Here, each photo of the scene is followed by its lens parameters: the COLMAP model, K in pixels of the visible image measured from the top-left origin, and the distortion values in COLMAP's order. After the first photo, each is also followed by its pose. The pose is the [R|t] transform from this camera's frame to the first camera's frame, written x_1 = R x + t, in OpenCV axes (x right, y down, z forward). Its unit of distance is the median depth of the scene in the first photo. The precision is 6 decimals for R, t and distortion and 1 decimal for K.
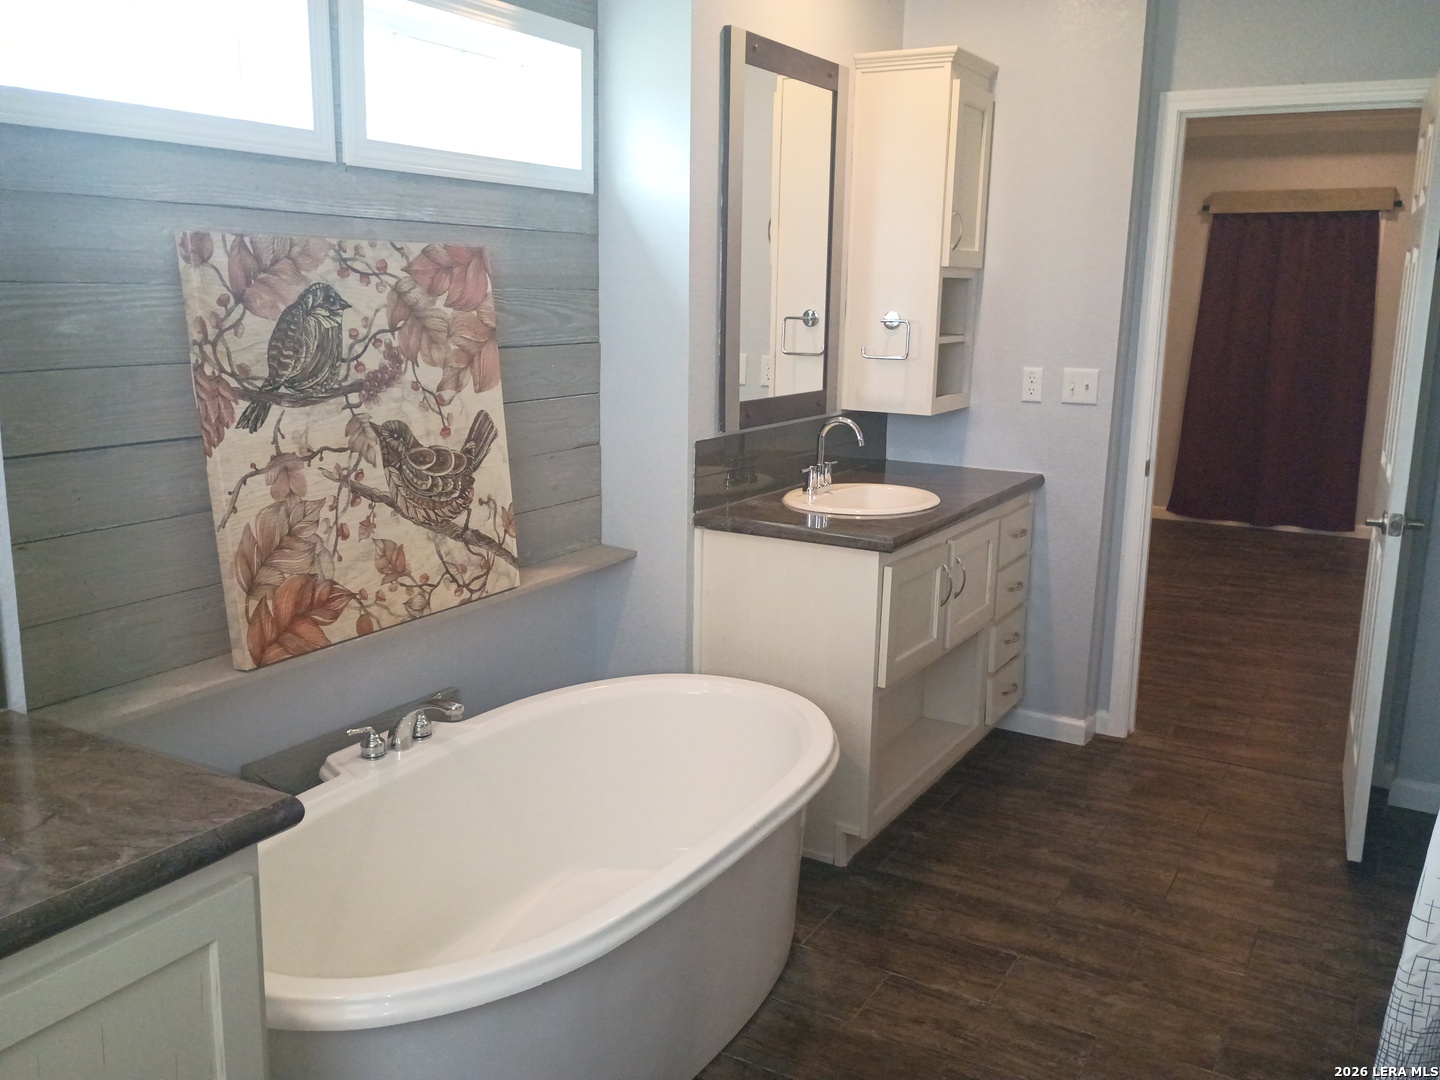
lens RADIAL K [[1233.8, 0, 720.8], [0, 1233.8, 542.4], [0, 0, 1]] dist [0.007836, 0.000763]
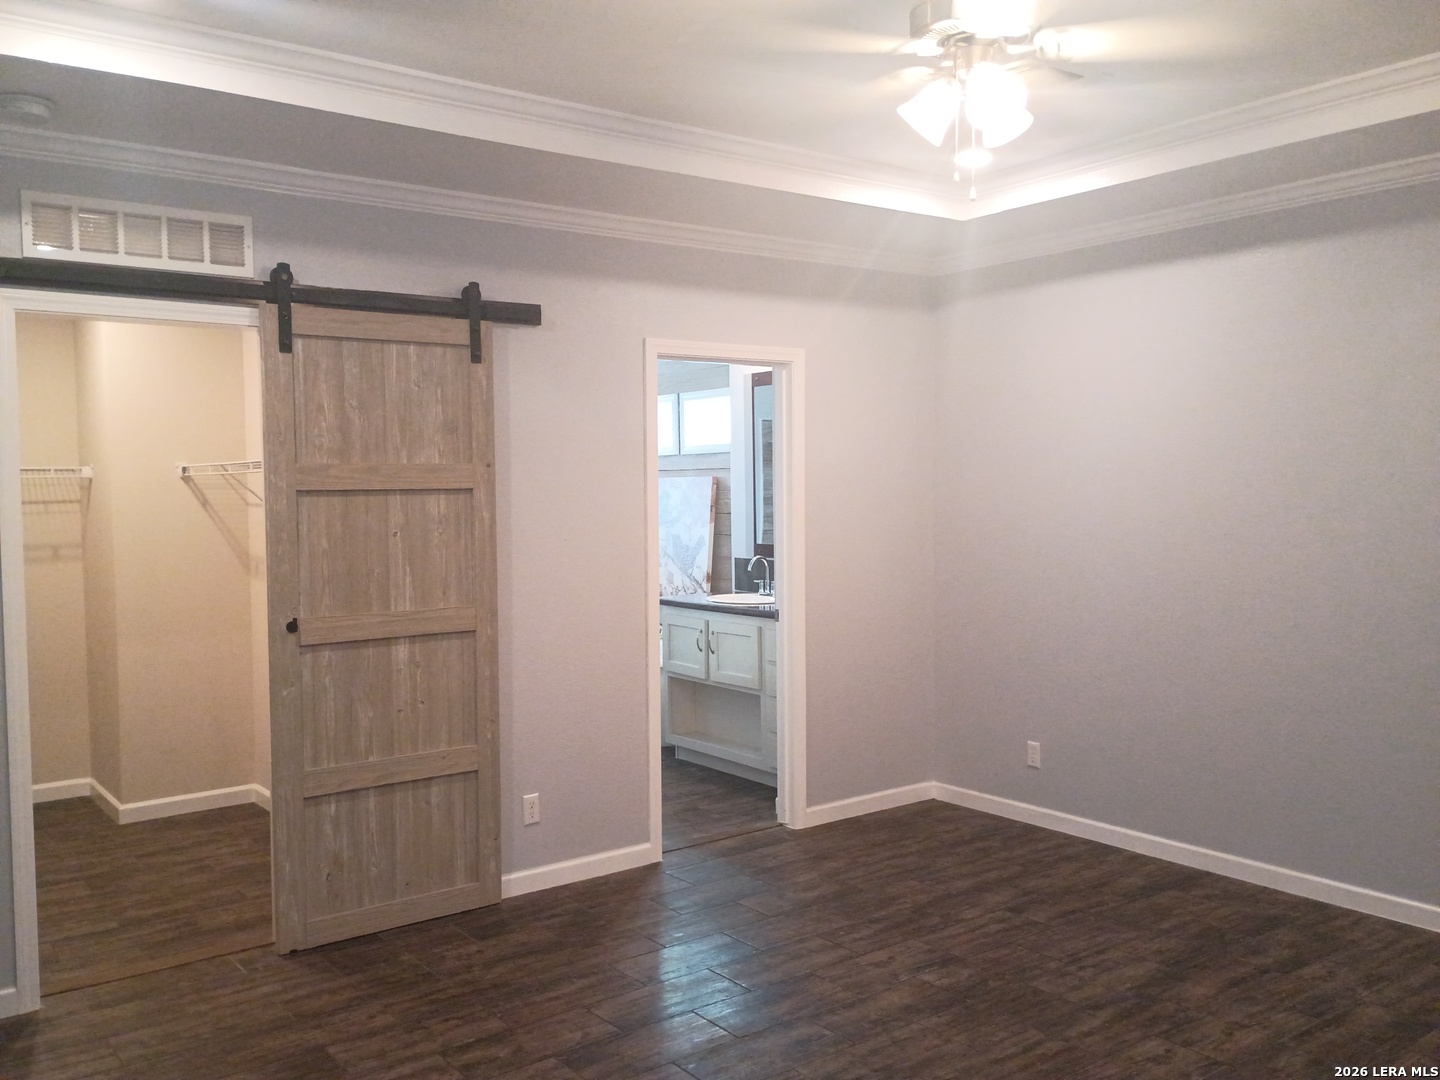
lens RADIAL K [[1233.8, 0, 721.3], [0, 1233.8, 539.5], [0, 0, 1]] dist [0.007836, 0.000763]
pose [[-0.394949, 0.018680, -0.918513, 2.410022], [-0.181215, 0.978566, 0.097822, -0.387260], [0.900653, 0.205083, -0.383099, 2.179935]]
